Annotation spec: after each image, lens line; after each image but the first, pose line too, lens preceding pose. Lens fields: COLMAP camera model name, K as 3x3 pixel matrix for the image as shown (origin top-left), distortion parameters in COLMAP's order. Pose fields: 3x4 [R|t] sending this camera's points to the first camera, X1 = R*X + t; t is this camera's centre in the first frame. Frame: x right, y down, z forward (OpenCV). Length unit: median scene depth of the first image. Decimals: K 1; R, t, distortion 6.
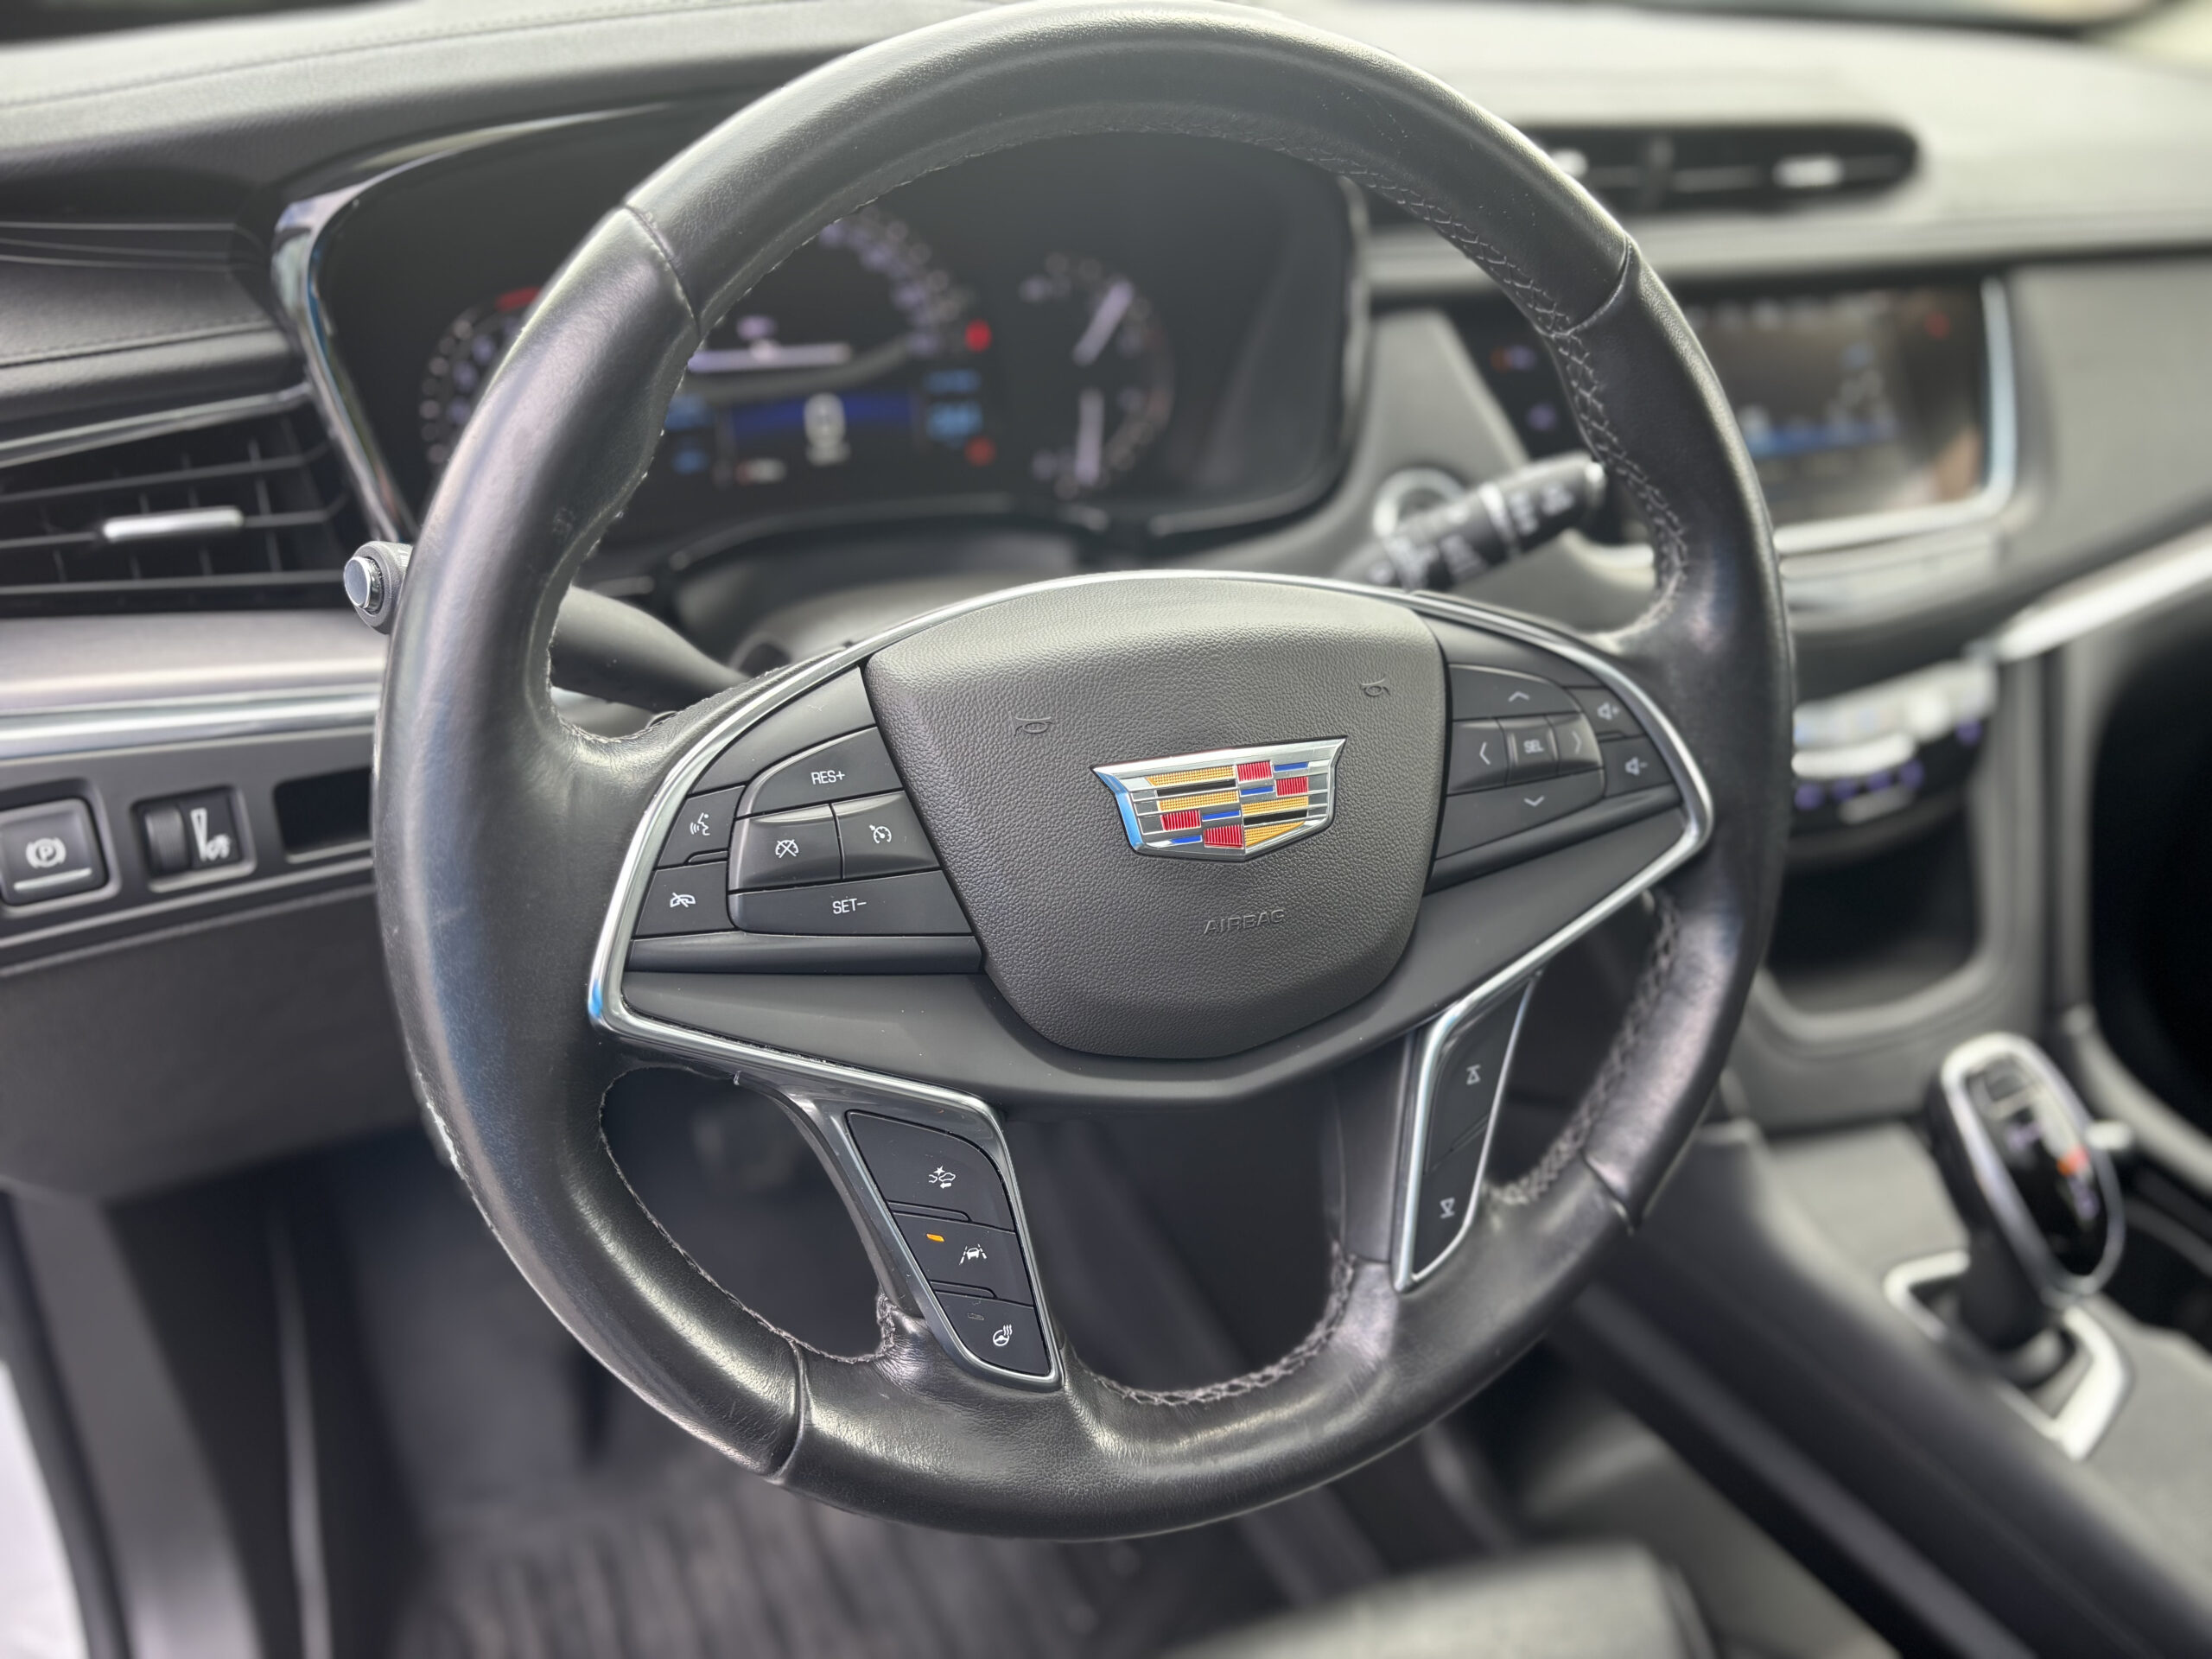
lens RADIAL K [[1692.3, 0, 1090.9], [0, 1692.3, 813.2], [0, 0, 1]] dist [0.058955, -0.076342]
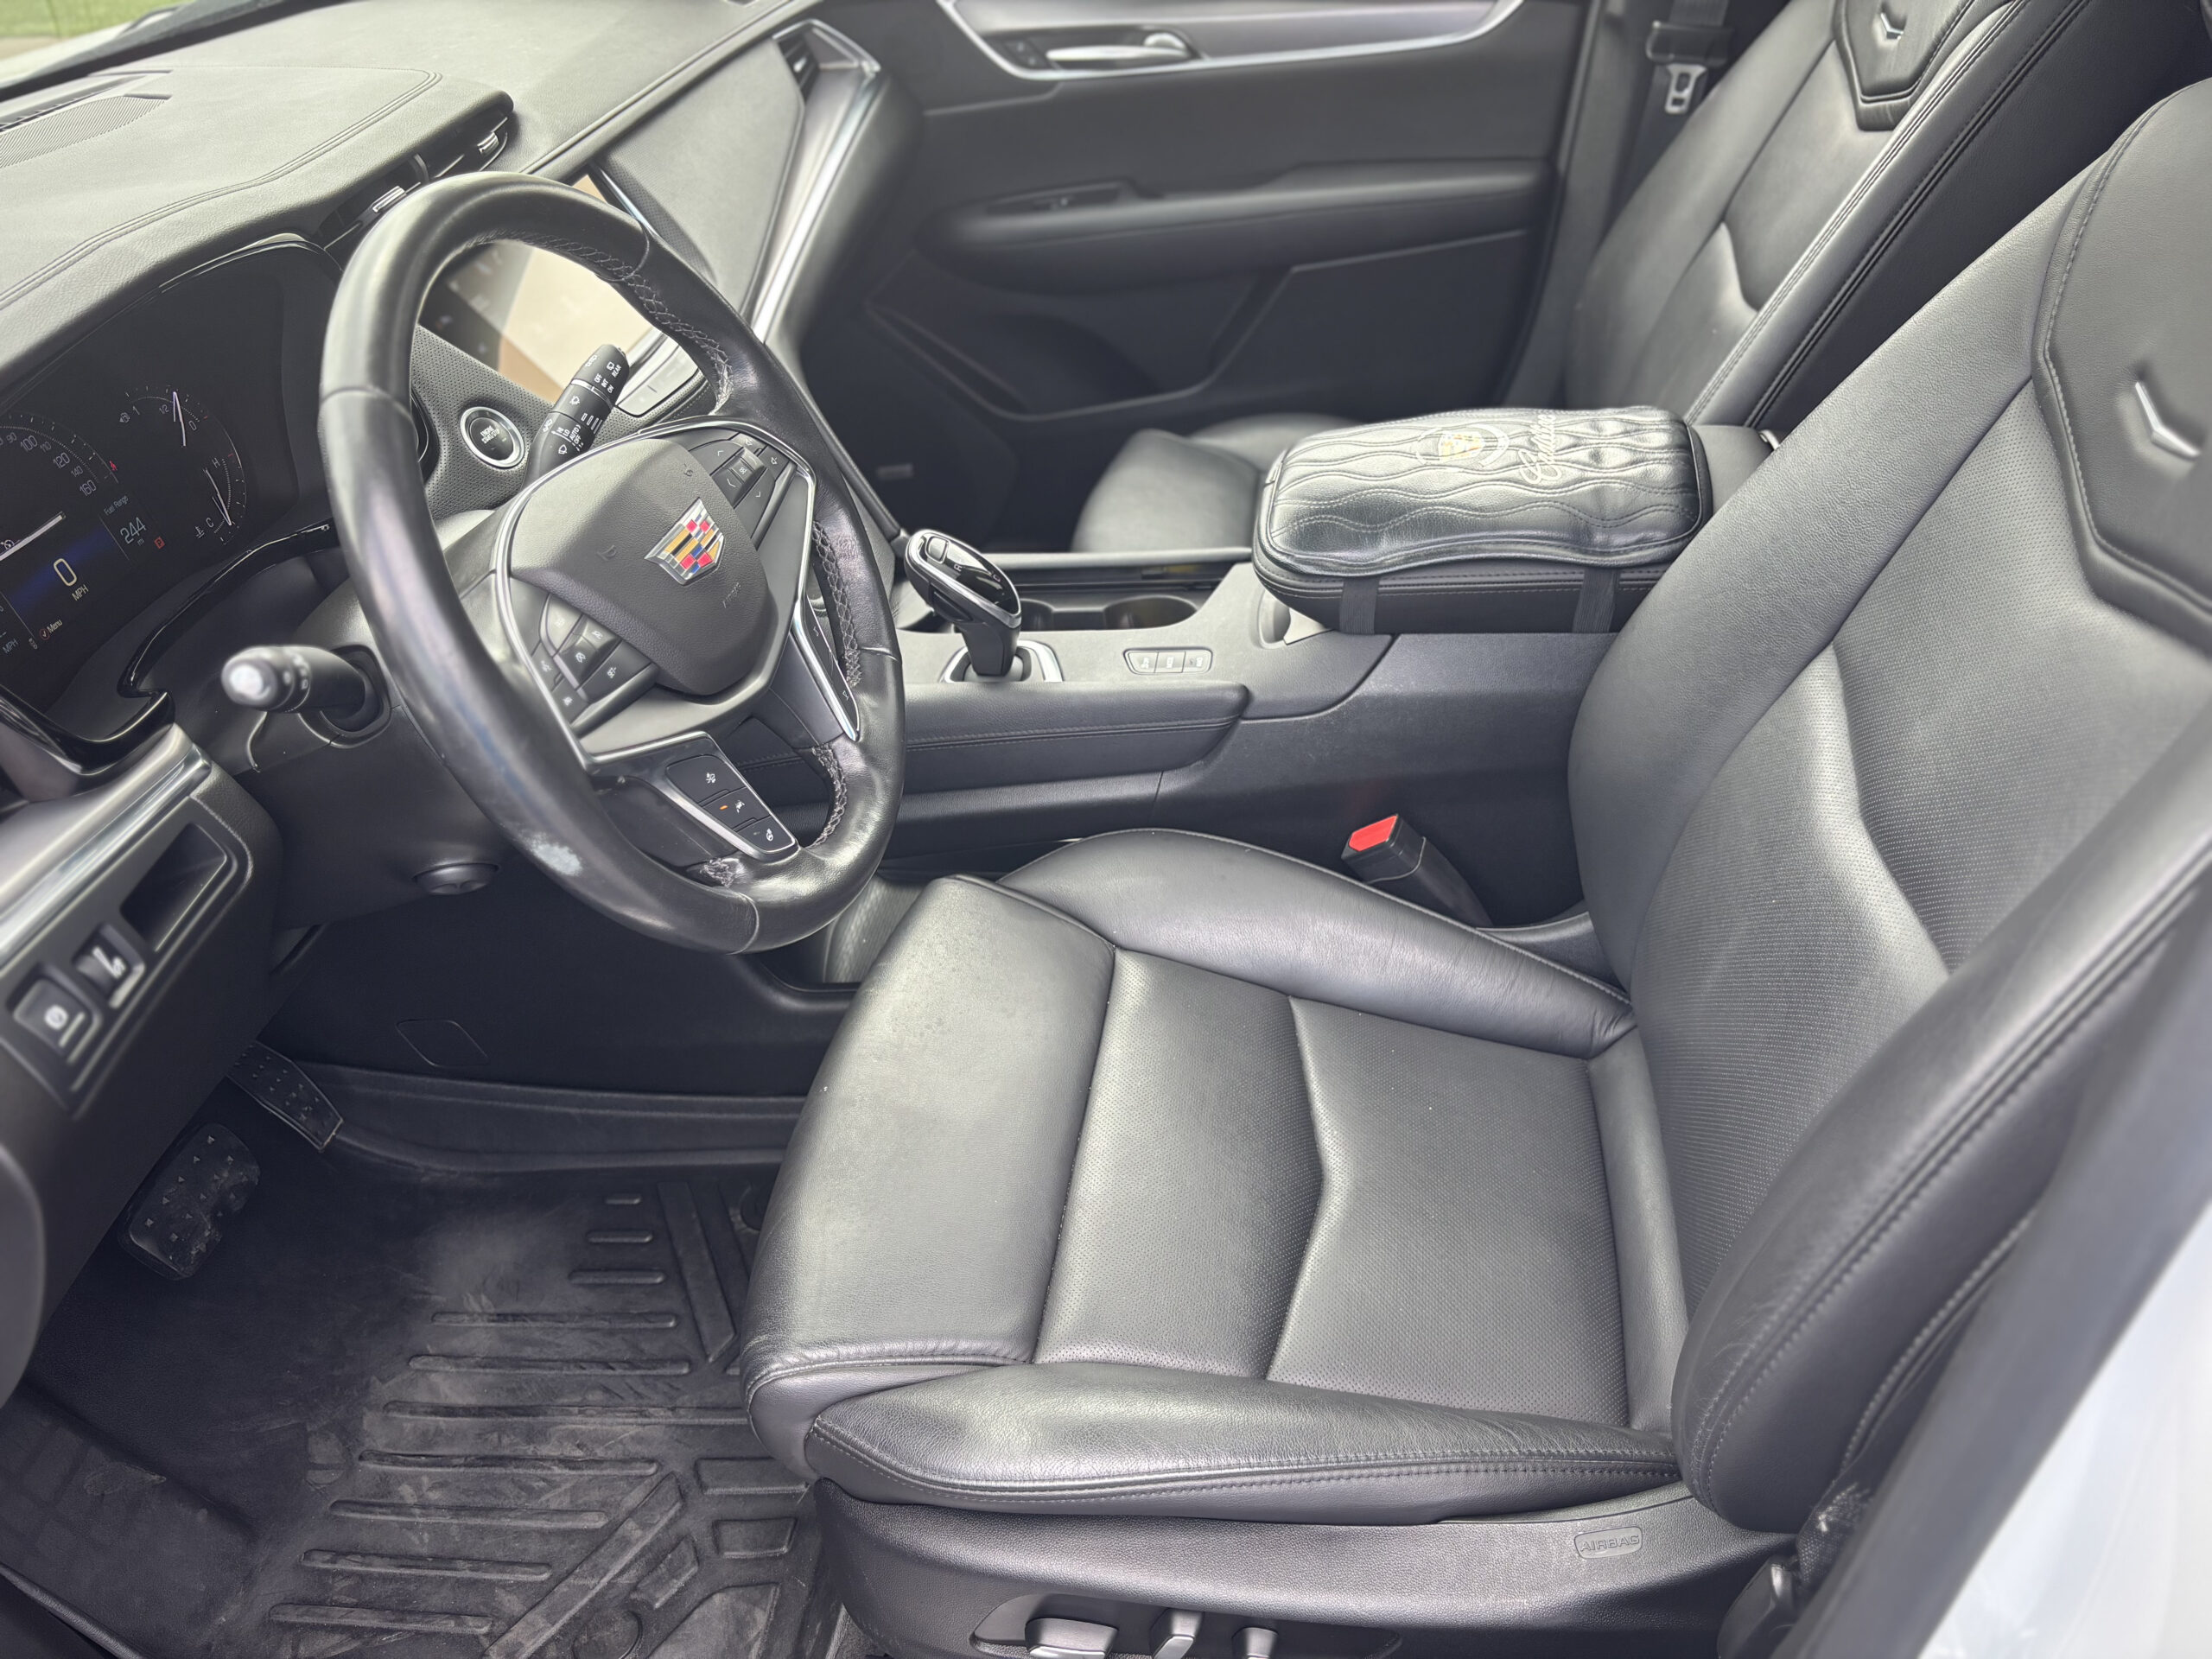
lens RADIAL K [[1692.3, 0, 1114.1], [0, 1692.3, 837.8], [0, 0, 1]] dist [0.058955, -0.076342]
pose [[0.540032, -0.581727, 0.608243, -0.914683], [0.521706, 0.798466, 0.300458, -0.063765], [-0.660446, 0.155067, 0.734687, -0.624245]]
